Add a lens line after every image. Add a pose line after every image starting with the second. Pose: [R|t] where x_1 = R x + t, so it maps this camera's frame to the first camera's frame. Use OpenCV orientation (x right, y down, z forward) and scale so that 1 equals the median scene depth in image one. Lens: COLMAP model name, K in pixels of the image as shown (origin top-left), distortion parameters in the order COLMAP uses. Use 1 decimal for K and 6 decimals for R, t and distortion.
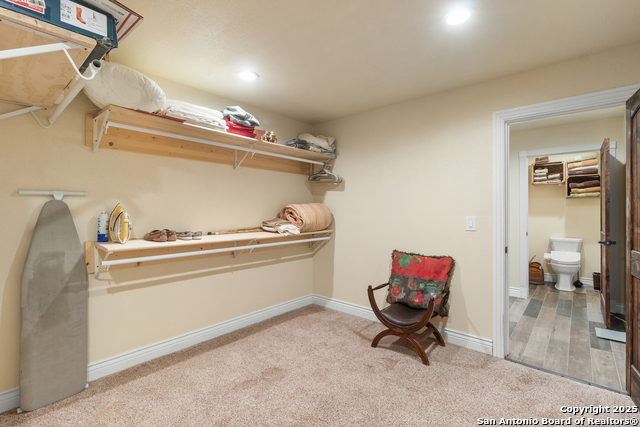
lens RADIAL K [[300.3, 0, 315.3], [0, 300.3, 210.1], [0, 0, 1]] dist [0.001675, 0.000474]
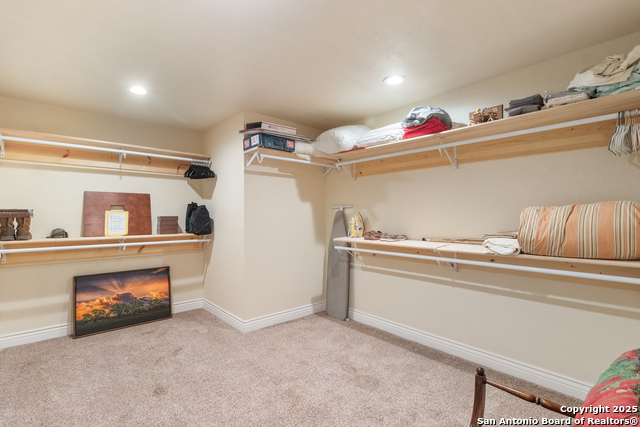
lens RADIAL K [[300.3, 0, 316.0], [0, 300.3, 214.4], [0, 0, 1]] dist [0.001675, 0.000474]
pose [[-0.134147, -0.005919, -0.990944, 0.363783], [-0.002791, 0.999980, -0.005595, 0.000271], [0.990958, 0.002015, -0.134161, 0.405758]]
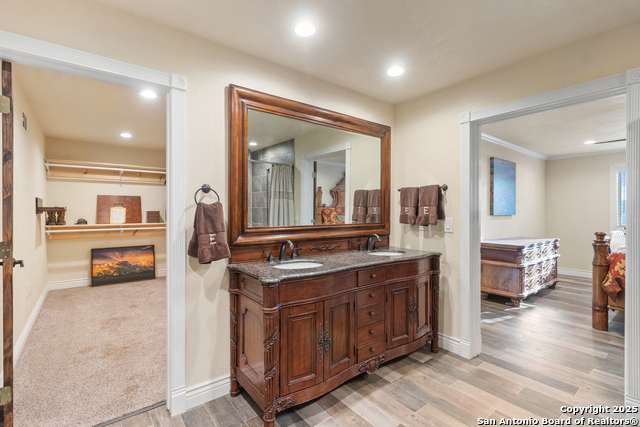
lens RADIAL K [[300.3, 0, 317.8], [0, 300.3, 212.1], [0, 0, 1]] dist [0.001675, 0.000474]
pose [[-0.193352, 0.002264, -0.981127, 0.728754], [-0.003233, 0.999990, 0.002945, 0.000769], [0.981124, 0.003741, -0.193343, 0.858042]]
